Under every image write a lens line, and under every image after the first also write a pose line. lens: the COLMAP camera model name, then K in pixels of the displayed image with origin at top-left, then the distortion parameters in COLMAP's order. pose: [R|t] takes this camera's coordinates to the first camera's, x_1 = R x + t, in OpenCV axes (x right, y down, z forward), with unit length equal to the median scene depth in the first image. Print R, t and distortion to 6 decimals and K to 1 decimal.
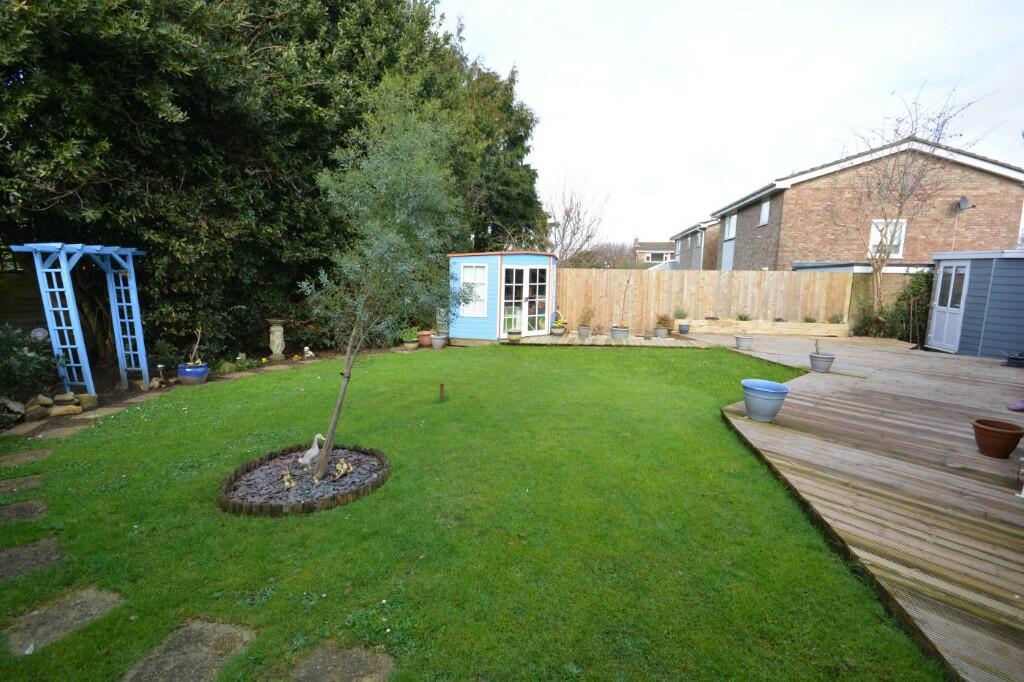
lens RADIAL K [[453.3, 0, 510.2], [0, 453.3, 343.4], [0, 0, 1]] dist [-0.001234, -0.001460]
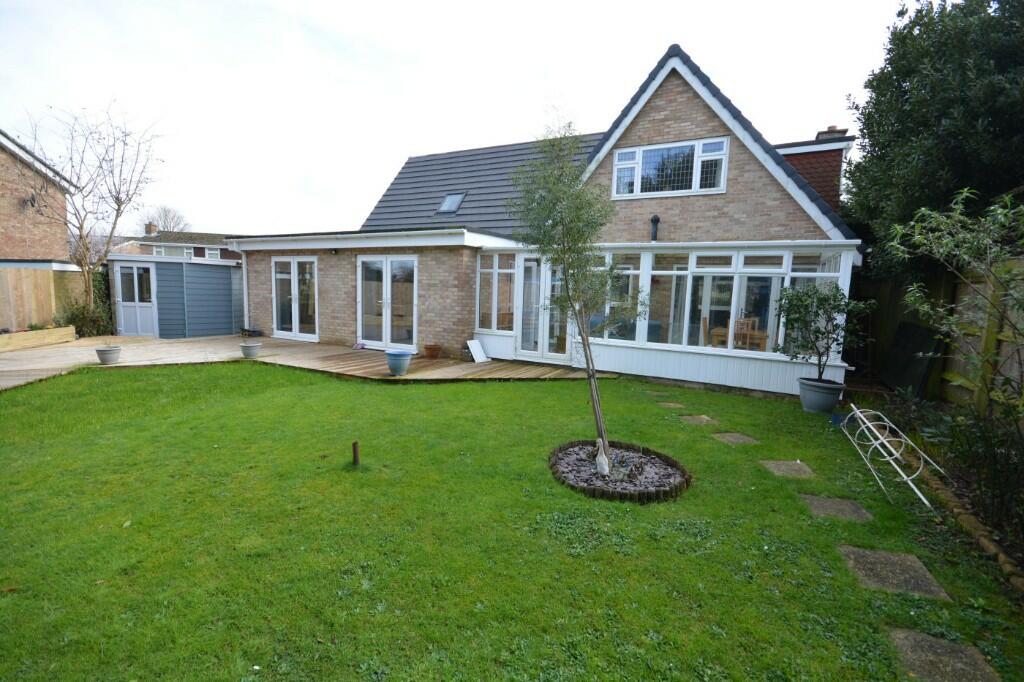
lens RADIAL K [[453.3, 0, 511.5], [0, 453.3, 339.2], [0, 0, 1]] dist [-0.001234, -0.001460]
pose [[-0.379321, -0.121243, 0.917287, -1.112244], [0.113302, 0.977830, 0.176099, -0.200086], [-0.918302, 0.170728, -0.357175, 1.325075]]
